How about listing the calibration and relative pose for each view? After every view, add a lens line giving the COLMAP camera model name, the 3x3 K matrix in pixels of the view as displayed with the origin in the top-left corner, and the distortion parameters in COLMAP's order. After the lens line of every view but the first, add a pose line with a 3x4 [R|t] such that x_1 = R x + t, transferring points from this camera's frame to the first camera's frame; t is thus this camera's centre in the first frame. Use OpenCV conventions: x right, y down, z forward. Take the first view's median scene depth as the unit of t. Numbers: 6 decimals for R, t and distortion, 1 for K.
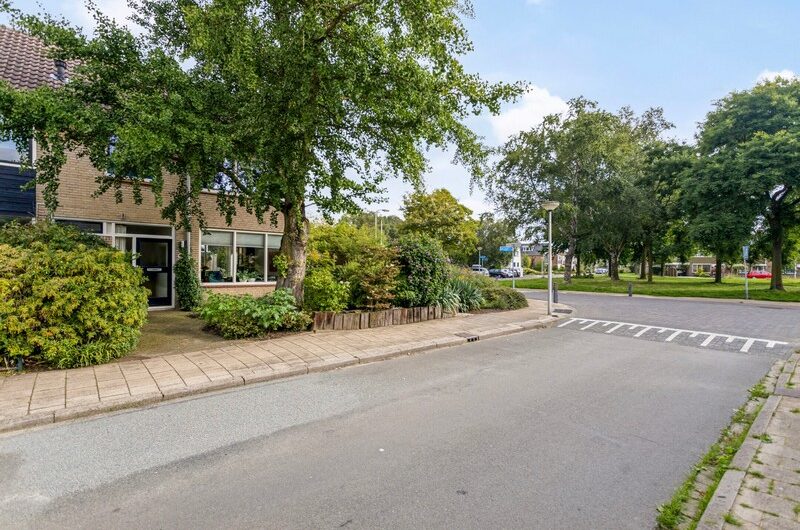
lens RADIAL K [[368.7, 0, 400.0], [0, 368.7, 267.0], [0, 0, 1]] dist [0.010307, 0.002804]
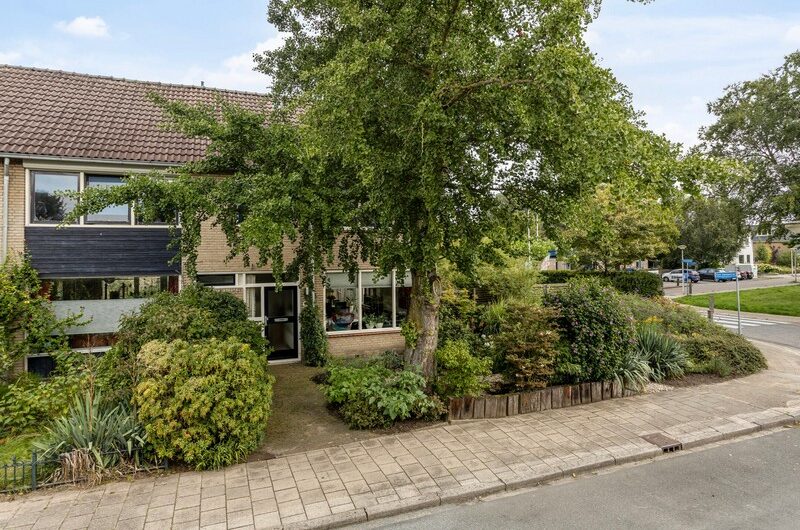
lens RADIAL K [[460.7, 0, 406.8], [0, 460.7, 257.9], [0, 0, 1]] dist [-0.002911, 0.004387]
pose [[0.946055, -0.026961, -0.322883, 0.013846], [0.021466, 0.999558, -0.020569, -0.155104], [0.323295, 0.012528, 0.946215, 0.011258]]
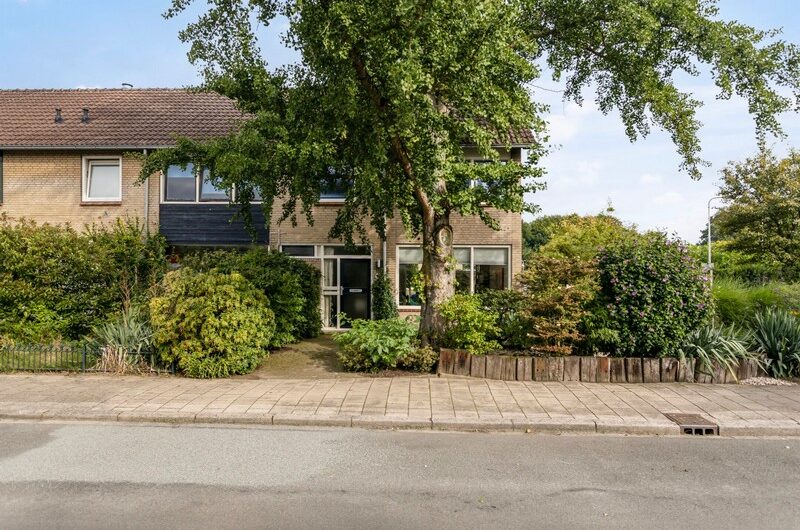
lens RADIAL K [[460.7, 0, 399.4], [0, 460.7, 286.3], [0, 0, 1]] dist [-0.002911, 0.004387]
pose [[0.739670, 0.001248, -0.672968, 0.316465], [-0.002895, 0.999995, -0.001327, -0.004147], [0.672963, 0.002930, 0.739670, 0.234210]]
